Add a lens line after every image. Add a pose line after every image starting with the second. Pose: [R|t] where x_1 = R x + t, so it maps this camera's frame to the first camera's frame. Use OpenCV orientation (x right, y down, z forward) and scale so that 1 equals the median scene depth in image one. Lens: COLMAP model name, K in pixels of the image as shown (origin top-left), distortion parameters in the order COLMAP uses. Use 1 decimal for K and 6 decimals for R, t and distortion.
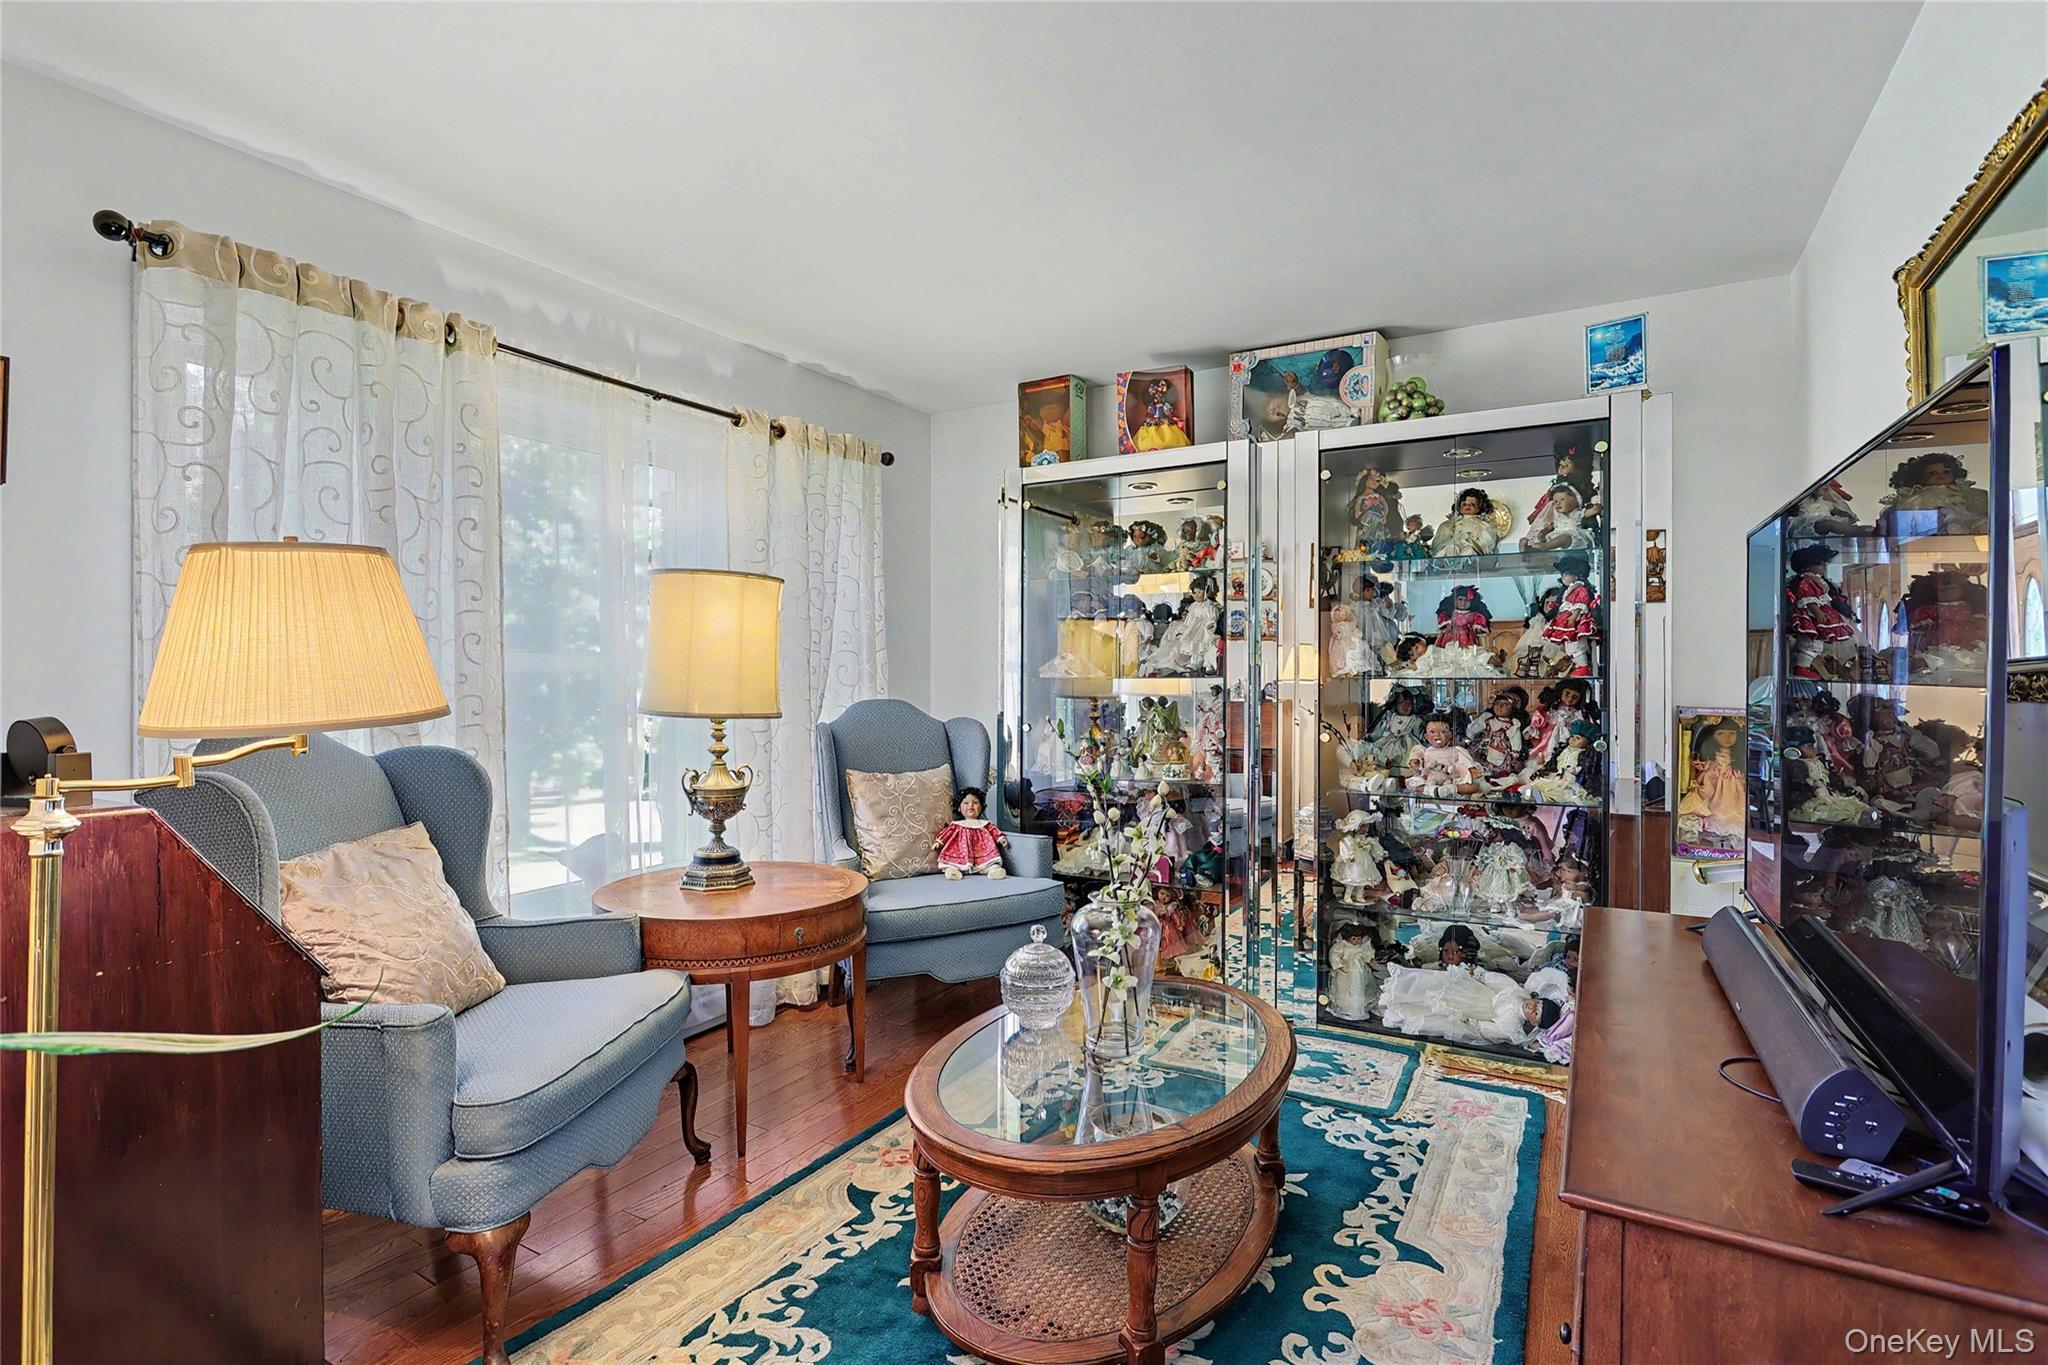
lens RADIAL K [[969.1, 0, 1016.6], [0, 969.1, 674.5], [0, 0, 1]] dist [-0.008617, -0.000276]
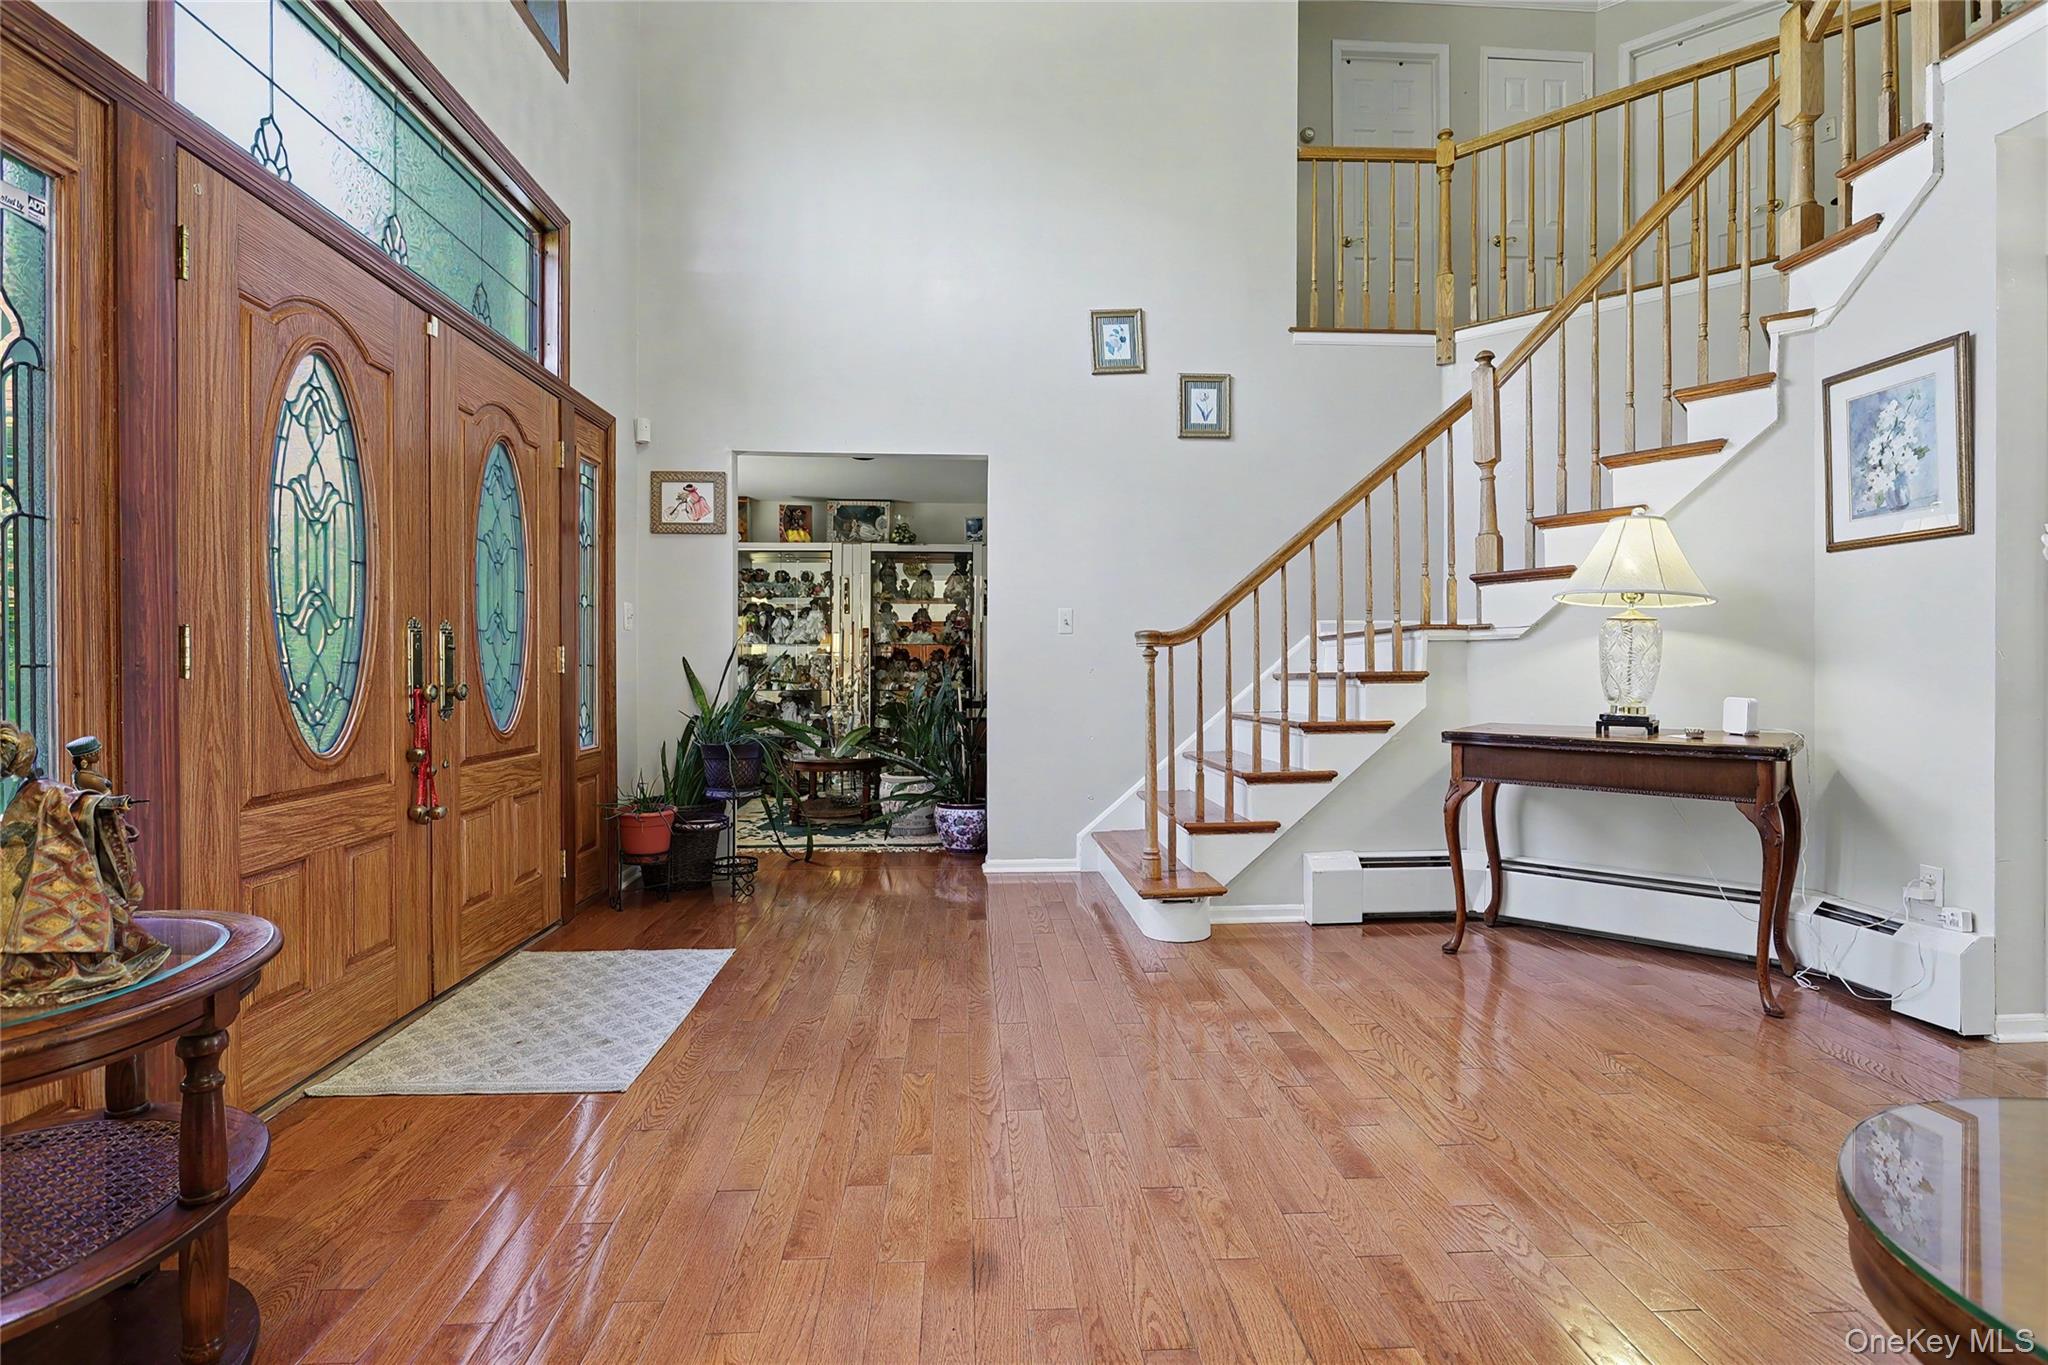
lens RADIAL K [[969.1, 0, 1016.6], [0, 969.1, 674.5], [0, 0, 1]] dist [-0.008617, -0.000276]
pose [[0.829745, -0.005096, 0.558120, -0.724698], [0.001073, 0.999971, 0.007536, 0.060547], [-0.558142, -0.005654, 0.829726, -1.199268]]
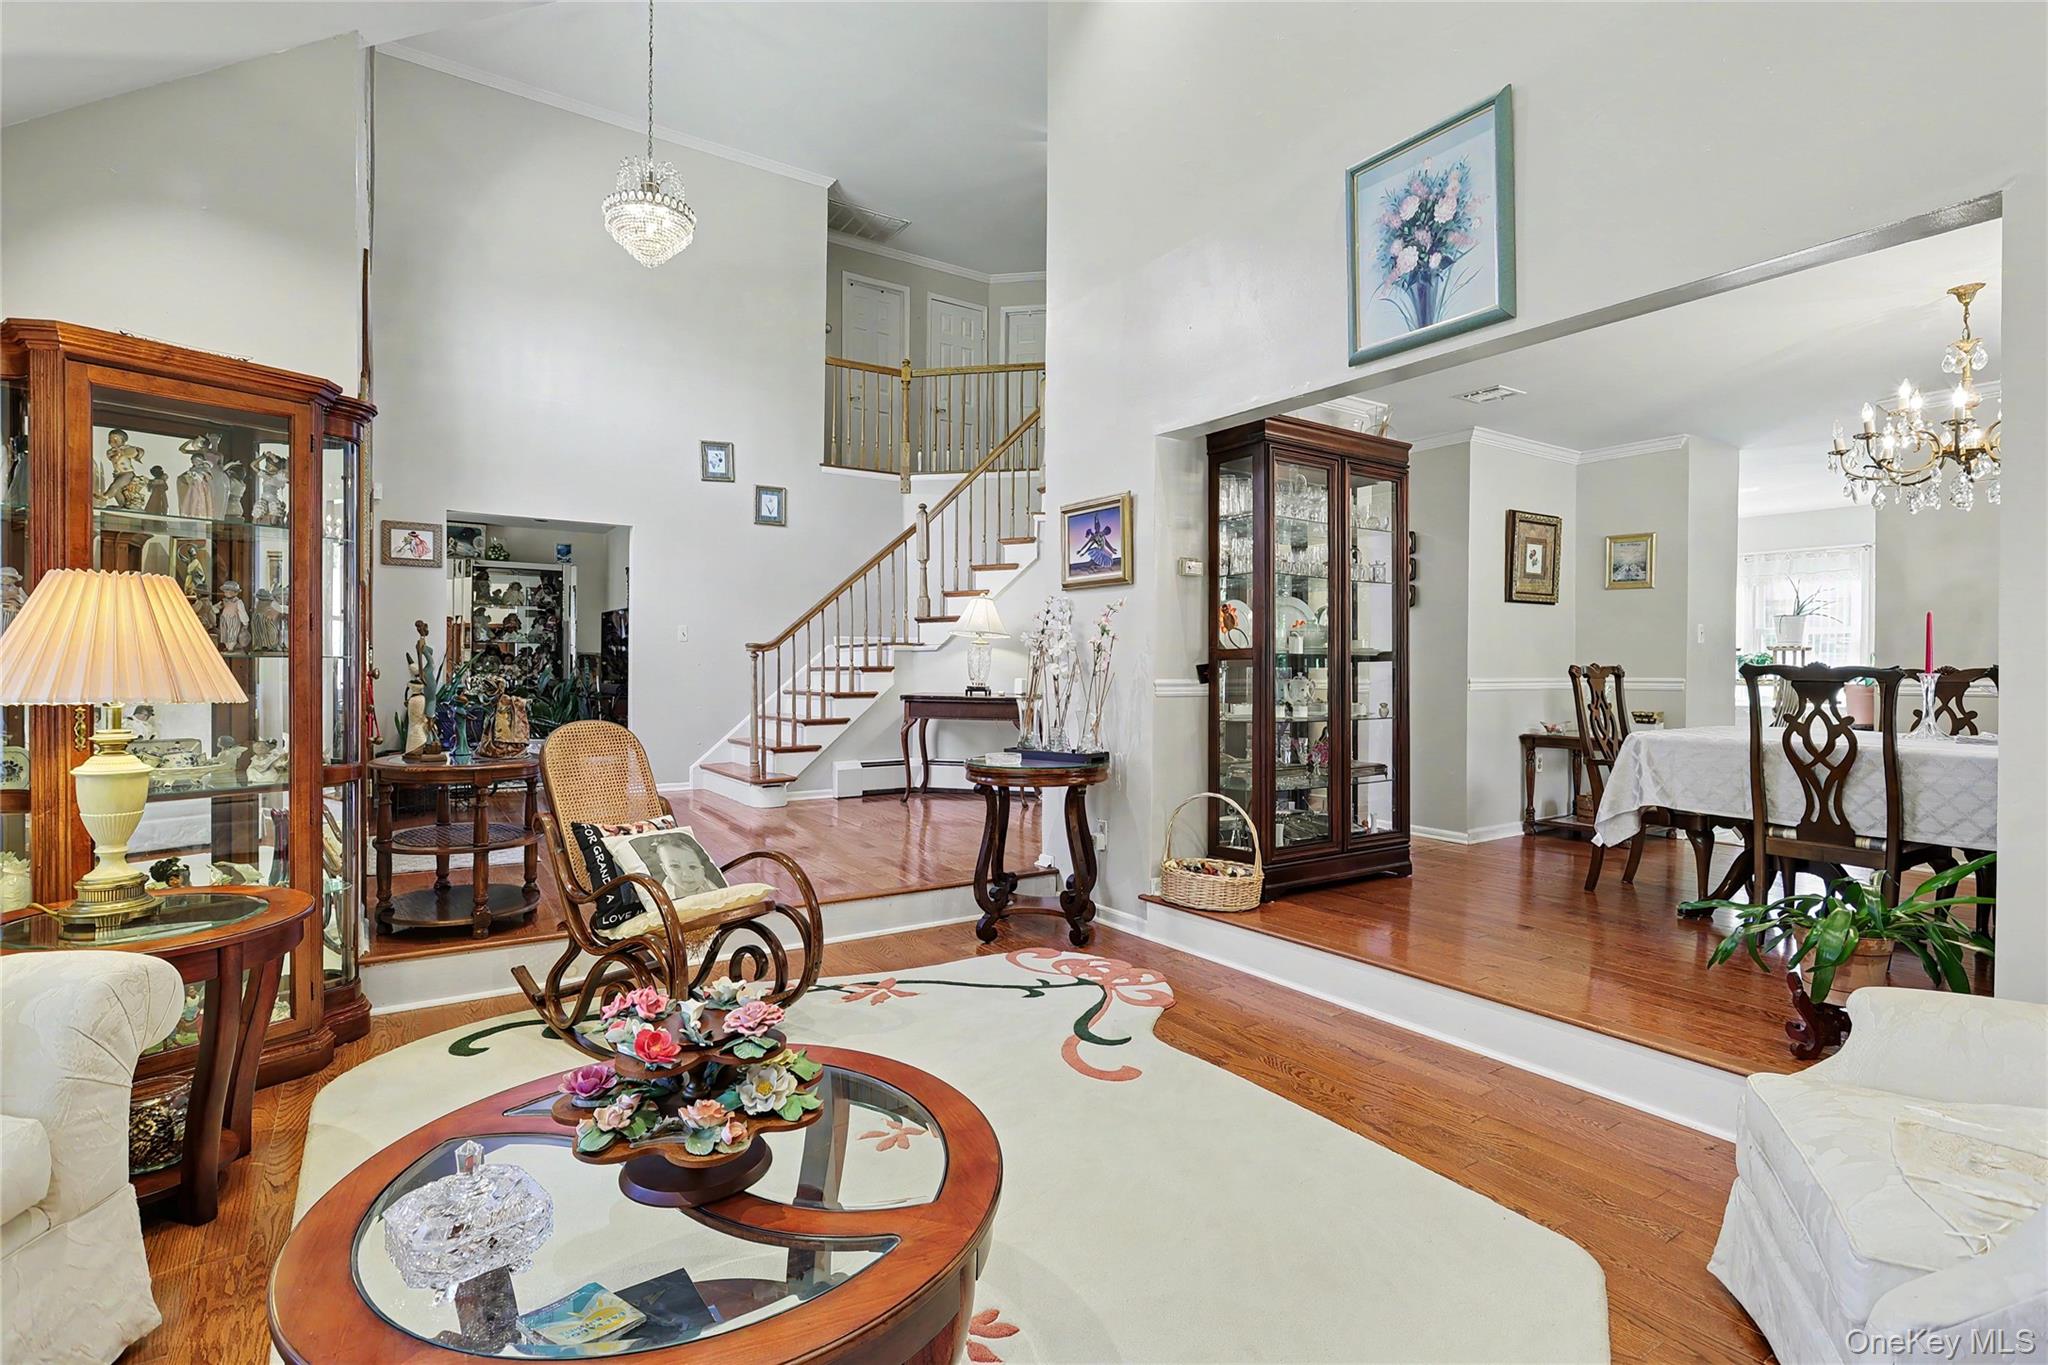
lens RADIAL K [[969.1, 0, 1016.6], [0, 969.1, 674.5], [0, 0, 1]] dist [-0.008617, -0.000276]
pose [[0.439744, -0.004667, 0.898111, -1.566644], [-0.007567, 0.999932, 0.008901, 0.062531], [-0.898091, -0.010710, 0.439679, -1.757906]]
